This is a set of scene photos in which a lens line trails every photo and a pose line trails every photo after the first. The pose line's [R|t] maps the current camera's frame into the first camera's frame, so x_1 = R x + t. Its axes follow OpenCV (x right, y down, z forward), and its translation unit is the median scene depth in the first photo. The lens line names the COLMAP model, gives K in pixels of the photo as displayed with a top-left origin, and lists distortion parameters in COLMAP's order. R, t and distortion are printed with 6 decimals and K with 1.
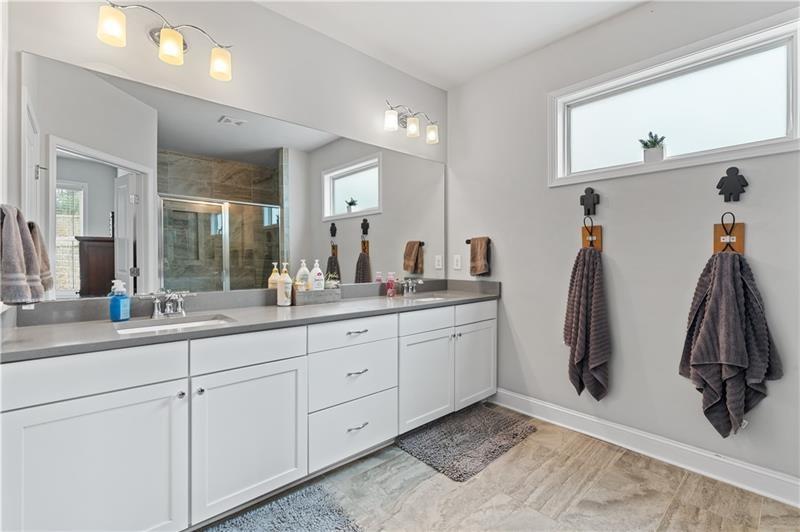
lens RADIAL K [[367.2, 0, 399.0], [0, 367.2, 265.4], [0, 0, 1]] dist [-0.002051, 0.000366]
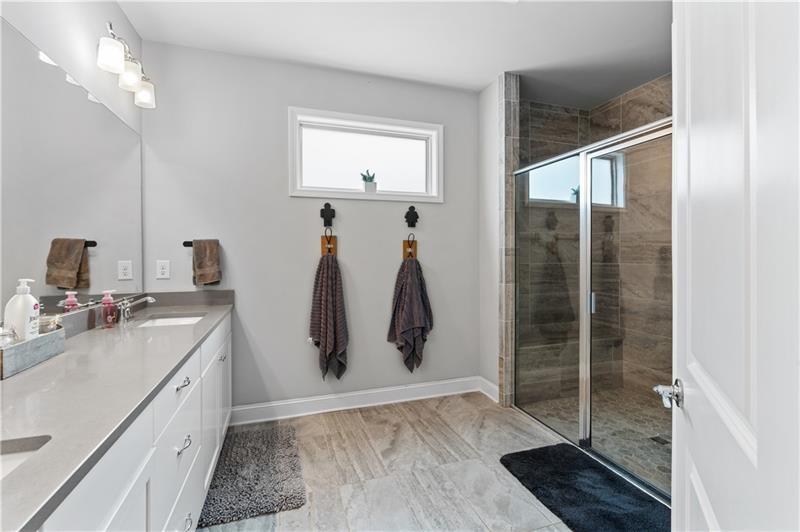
lens RADIAL K [[367.2, 0, 399.0], [0, 367.2, 265.4], [0, 0, 1]] dist [-0.002051, 0.000366]
pose [[0.385802, -0.028384, 0.922145, -0.497842], [0.019921, 0.999550, 0.022432, -0.033904], [-0.922367, 0.009716, 0.386193, 0.341826]]
